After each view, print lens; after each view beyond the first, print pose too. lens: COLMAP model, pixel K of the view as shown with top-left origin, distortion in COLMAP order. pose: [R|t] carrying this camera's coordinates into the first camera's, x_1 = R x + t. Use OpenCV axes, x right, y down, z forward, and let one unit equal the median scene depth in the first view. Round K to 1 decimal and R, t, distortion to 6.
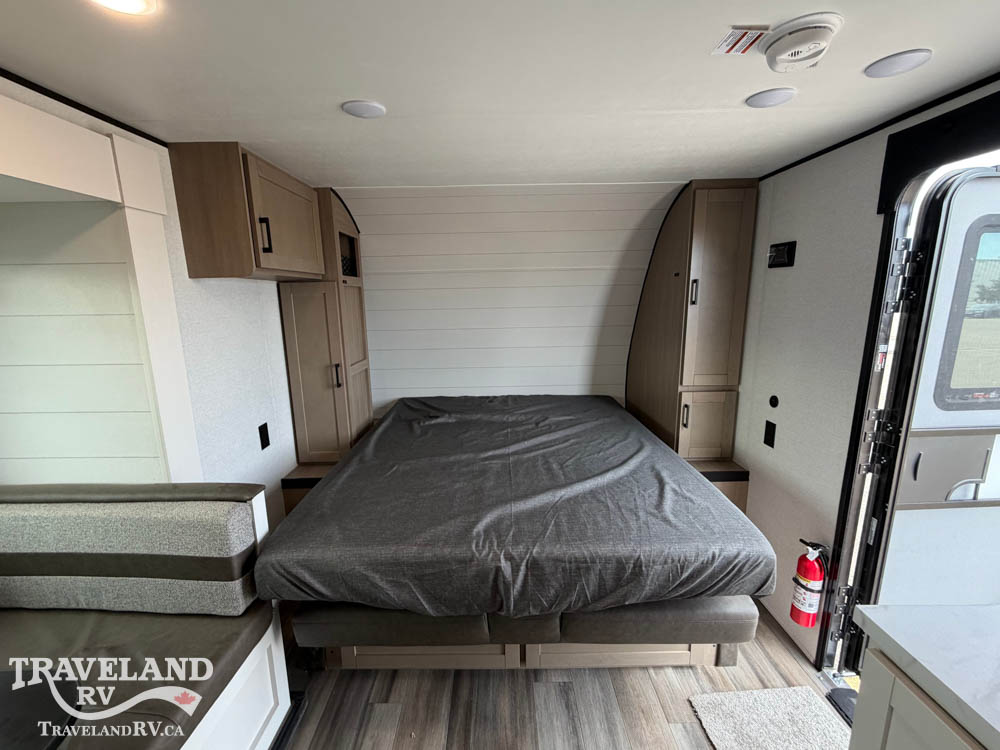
lens RADIAL K [[413.2, 0, 500.0], [0, 413.2, 375.0], [0, 0, 1]] dist [0.008969, -0.000056]
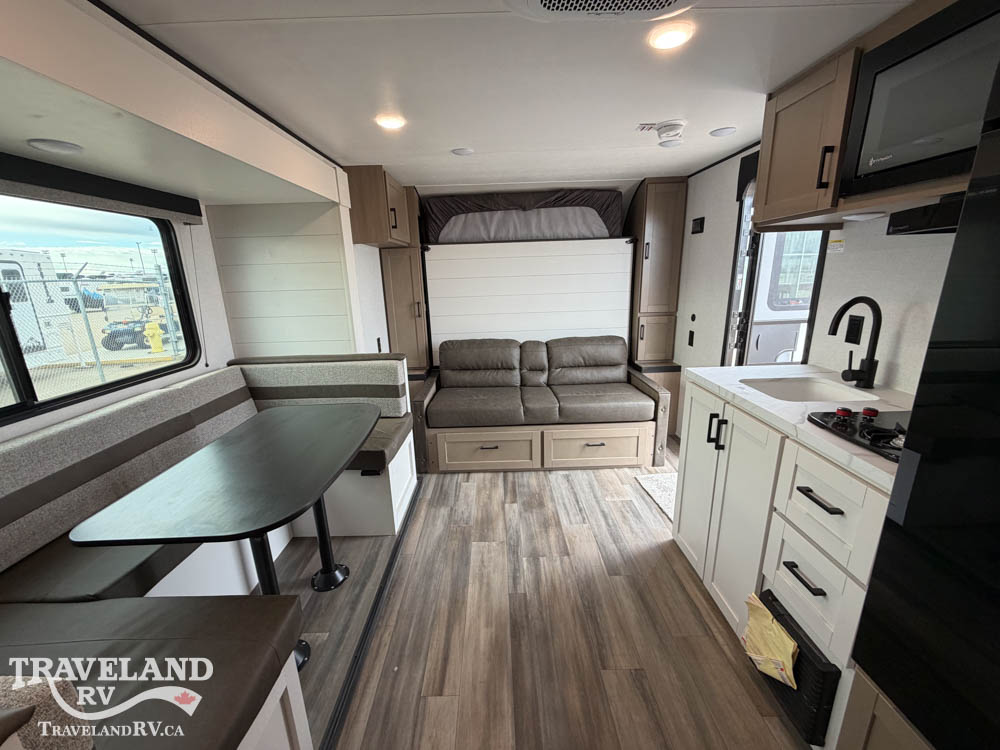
lens RADIAL K [[400.2, 0, 498.0], [0, 400.2, 377.6], [0, 0, 1]] dist [0.008793, -0.000028]
pose [[0.999877, -0.015471, 0.002689, -0.146128], [0.015270, 0.997874, 0.063355, 0.235604], [-0.003664, -0.063306, 0.997987, -0.738413]]
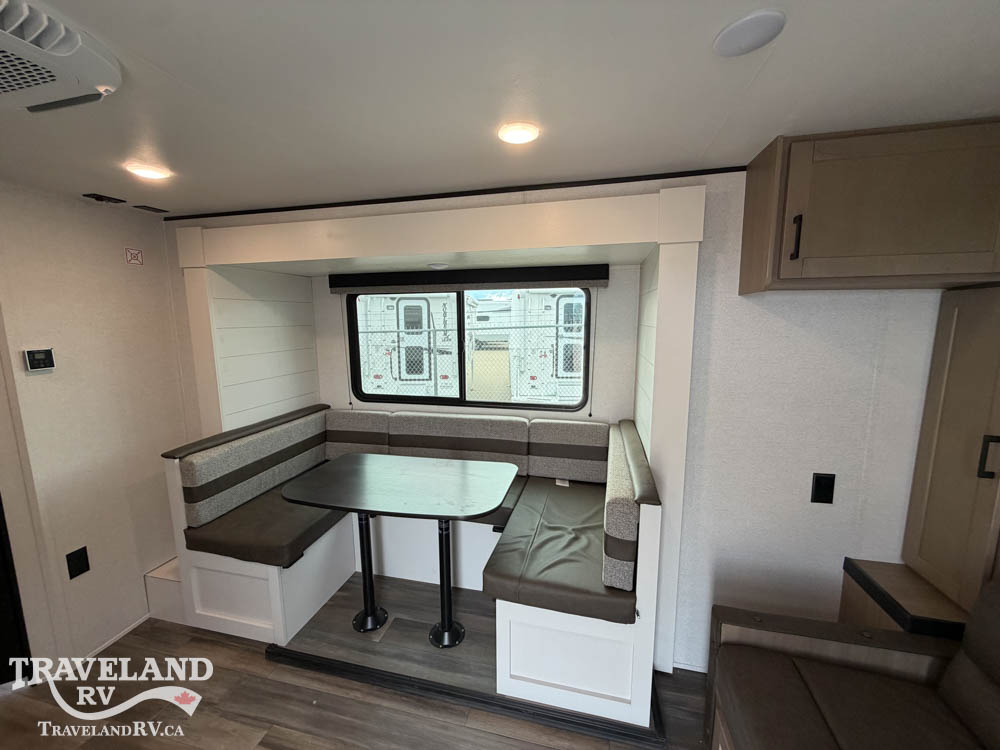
lens RADIAL K [[400.2, 0, 498.0], [0, 400.2, 377.6], [0, 0, 1]] dist [0.008793, -0.000028]
pose [[-0.241059, 0.163685, -0.956607, 0.365014], [-0.177630, 0.961583, 0.209298, -0.142201], [0.954116, 0.220375, -0.202723, 0.686309]]
